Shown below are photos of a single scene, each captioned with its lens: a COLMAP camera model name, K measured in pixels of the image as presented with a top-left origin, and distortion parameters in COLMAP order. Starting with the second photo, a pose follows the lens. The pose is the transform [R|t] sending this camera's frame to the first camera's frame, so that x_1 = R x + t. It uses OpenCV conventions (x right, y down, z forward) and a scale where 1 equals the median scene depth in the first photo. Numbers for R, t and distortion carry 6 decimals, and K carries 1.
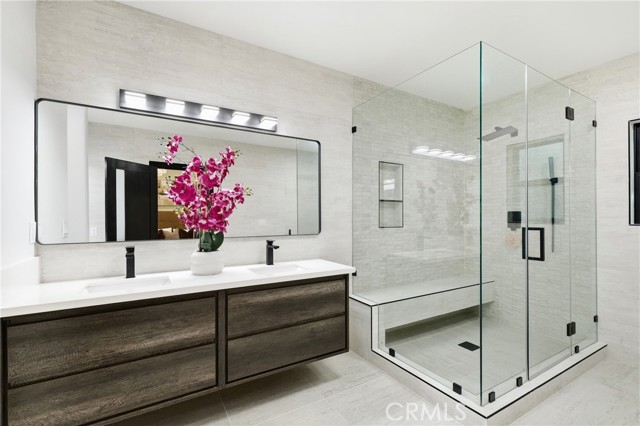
lens RADIAL K [[292.1, 0, 321.9], [0, 292.1, 214.3], [0, 0, 1]] dist [0.001858, -0.001131]
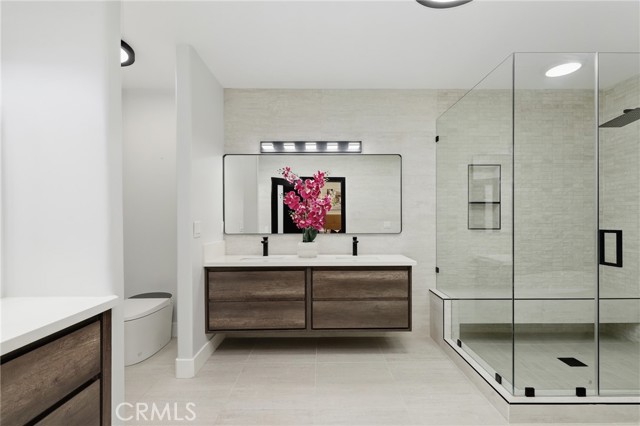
lens RADIAL K [[292.1, 0, 318.4], [0, 292.1, 216.5], [0, 0, 1]] dist [0.001858, -0.001131]
pose [[0.859231, -0.005791, -0.511555, 0.407770], [0.005797, 0.999982, -0.001583, -0.000772], [0.511555, -0.001606, 0.859249, -0.238286]]
